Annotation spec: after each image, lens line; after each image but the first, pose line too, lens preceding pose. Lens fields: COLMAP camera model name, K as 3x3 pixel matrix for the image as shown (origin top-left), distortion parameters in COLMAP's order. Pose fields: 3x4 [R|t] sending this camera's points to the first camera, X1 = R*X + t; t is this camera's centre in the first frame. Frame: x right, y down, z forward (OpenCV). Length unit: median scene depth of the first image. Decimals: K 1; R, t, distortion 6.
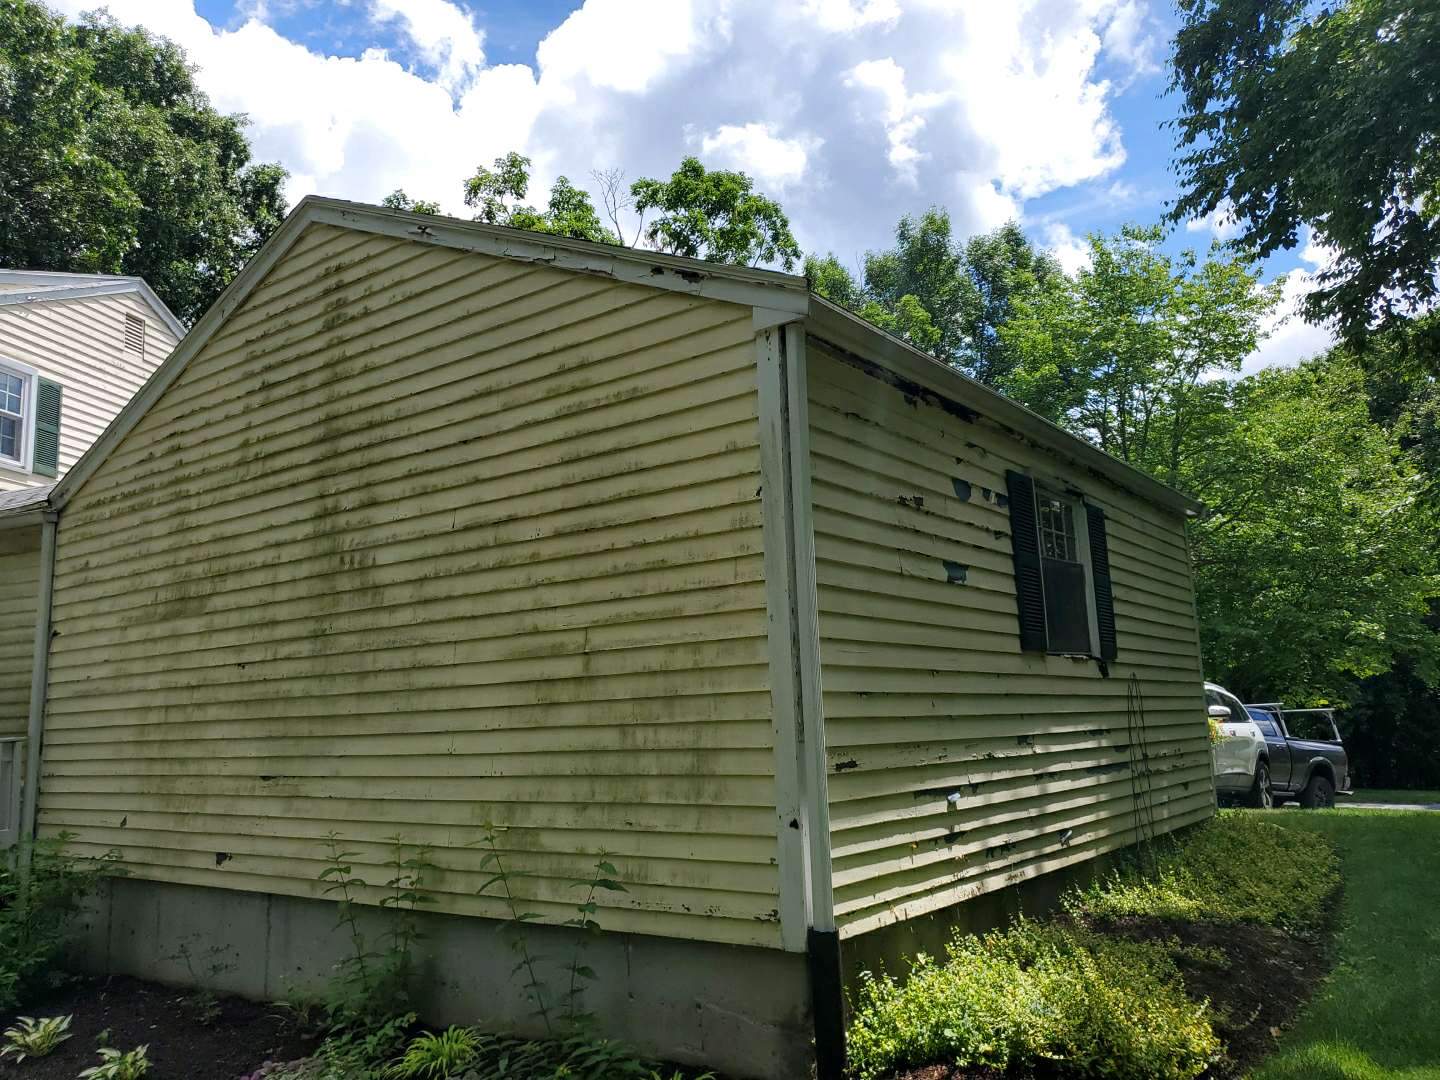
lens RADIAL K [[1125.0, 0, 685.1], [0, 1125.0, 558.6], [0, 0, 1]] dist [0.070318, -0.067222]
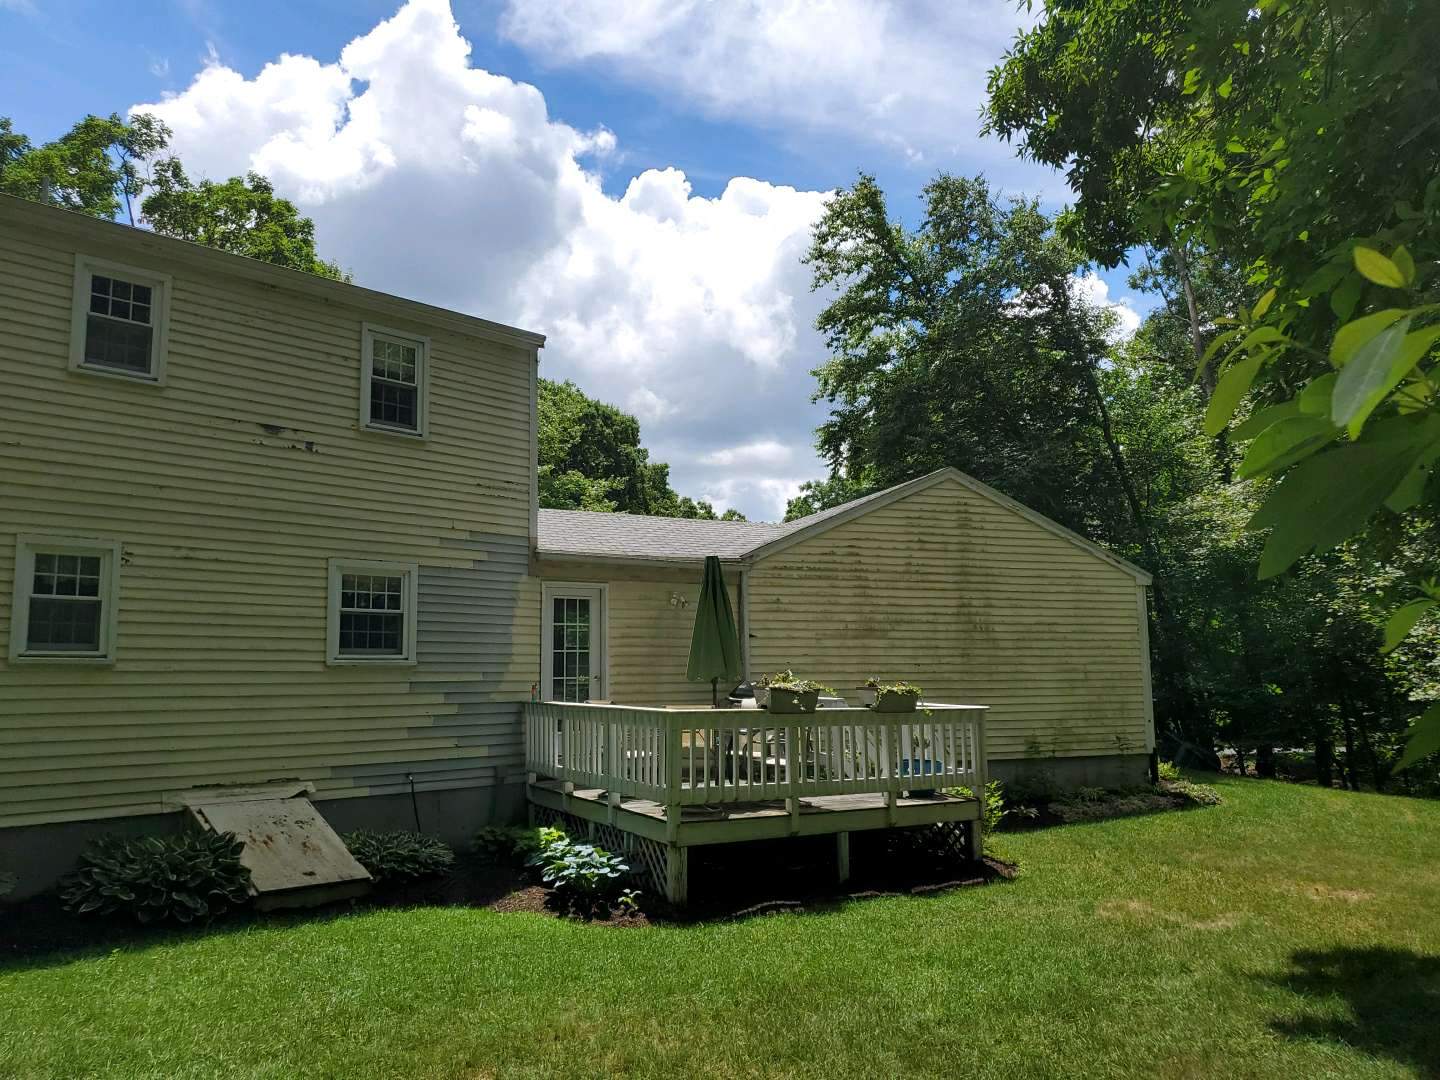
lens RADIAL K [[1115.6, 0, 720.0], [0, 1115.6, 547.2], [0, 0, 1]] dist [0.117636, -0.186458]
pose [[0.515303, 0.125219, 0.847811, -2.631412], [-0.131063, 0.989146, -0.066433, 0.065122], [-0.846927, -0.076883, 0.526122, 0.177227]]
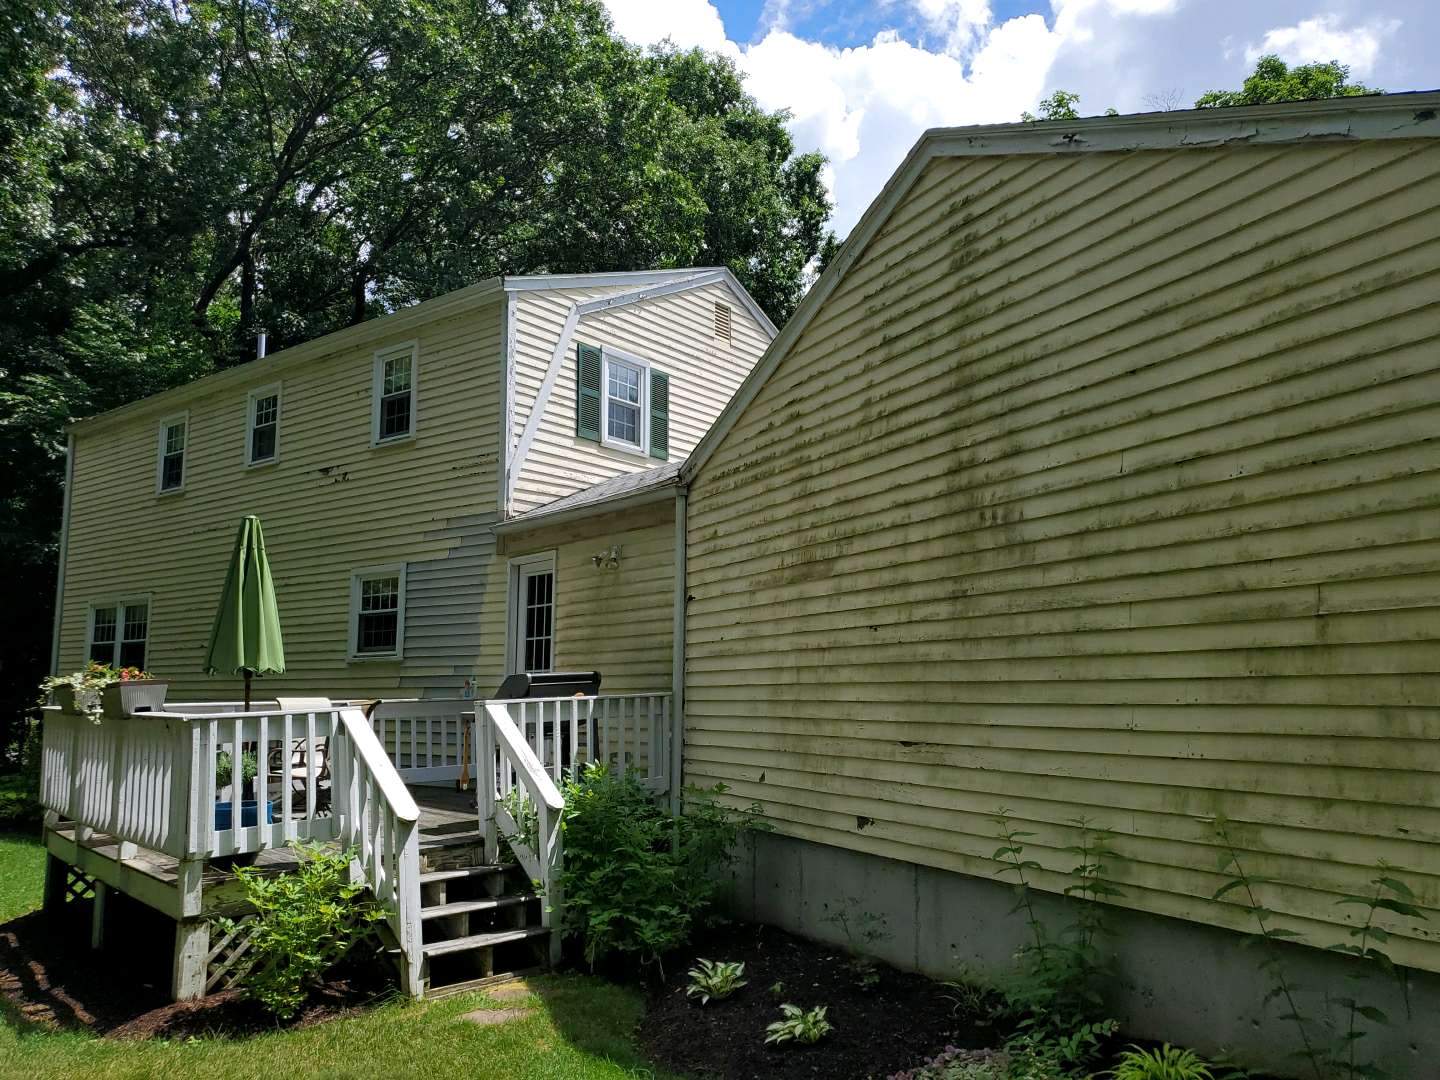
lens RADIAL K [[1110.9, 0, 717.1], [0, 1110.9, 564.6], [0, 0, 1]] dist [0.116476, -0.174065]
pose [[0.910005, -0.020131, -0.414108, -0.117229], [0.033374, 0.999136, 0.024767, 0.010929], [0.413252, -0.036359, 0.909891, 0.069251]]
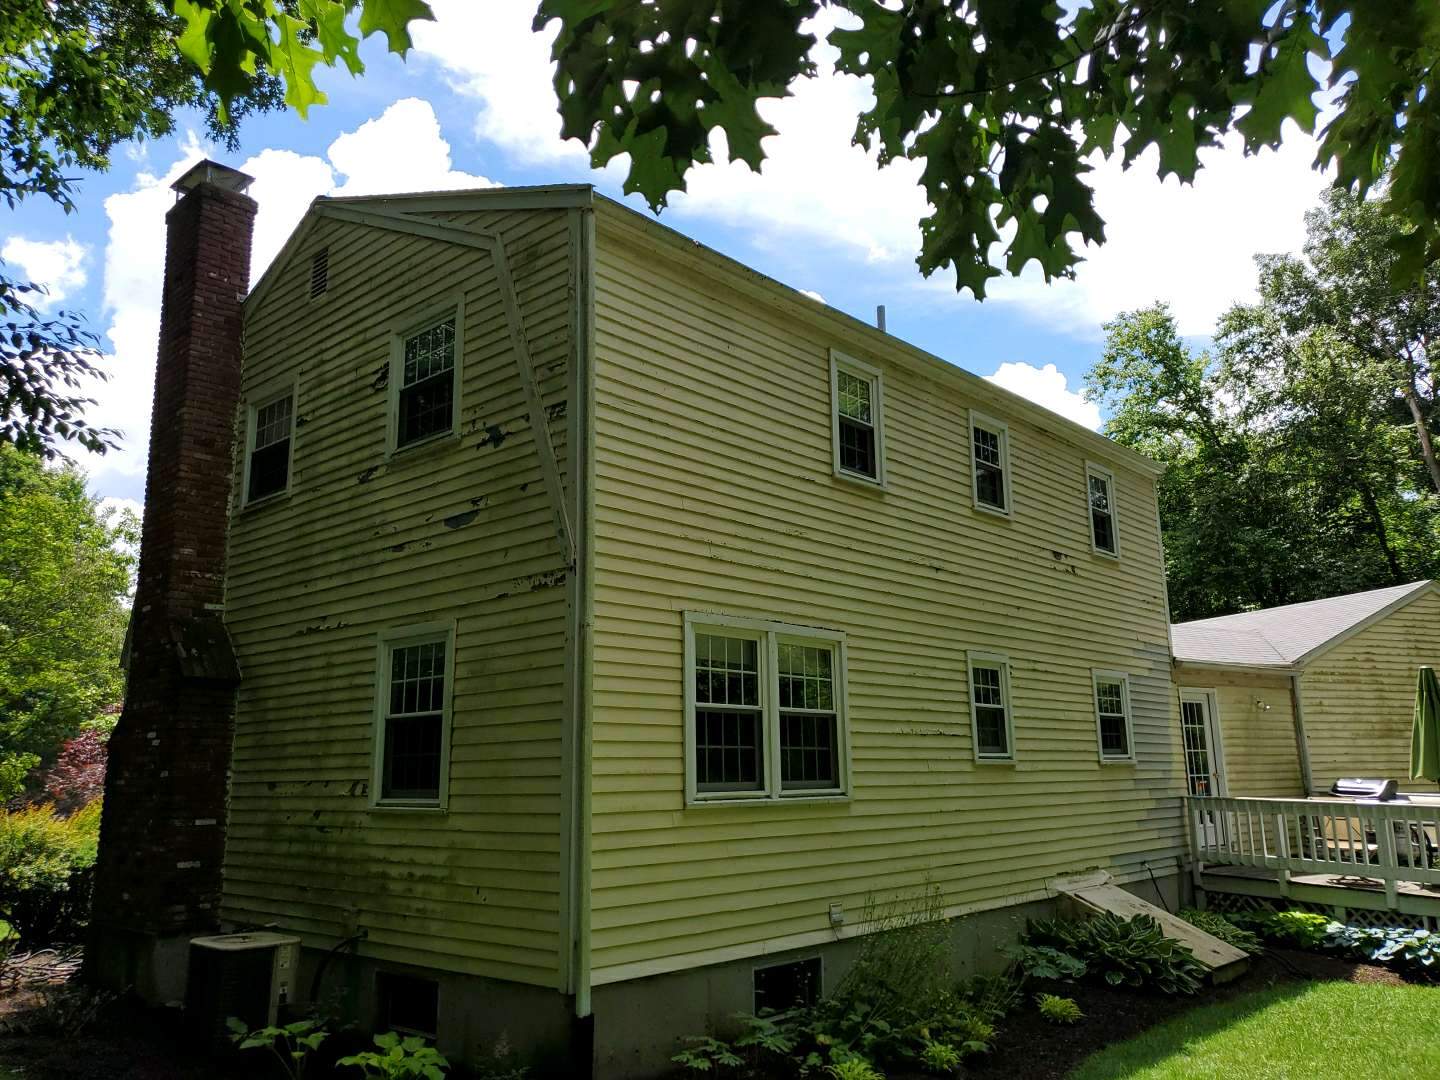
lens RADIAL K [[1138.9, 0, 742.6], [0, 1138.9, 540.3], [0, 0, 1]] dist [-0.000570, 0.042549]
pose [[0.470595, 0.198832, 0.859655, -3.476200], [-0.127987, 0.979358, -0.156455, 0.211156], [-0.873018, -0.036397, 0.486329, 1.152091]]
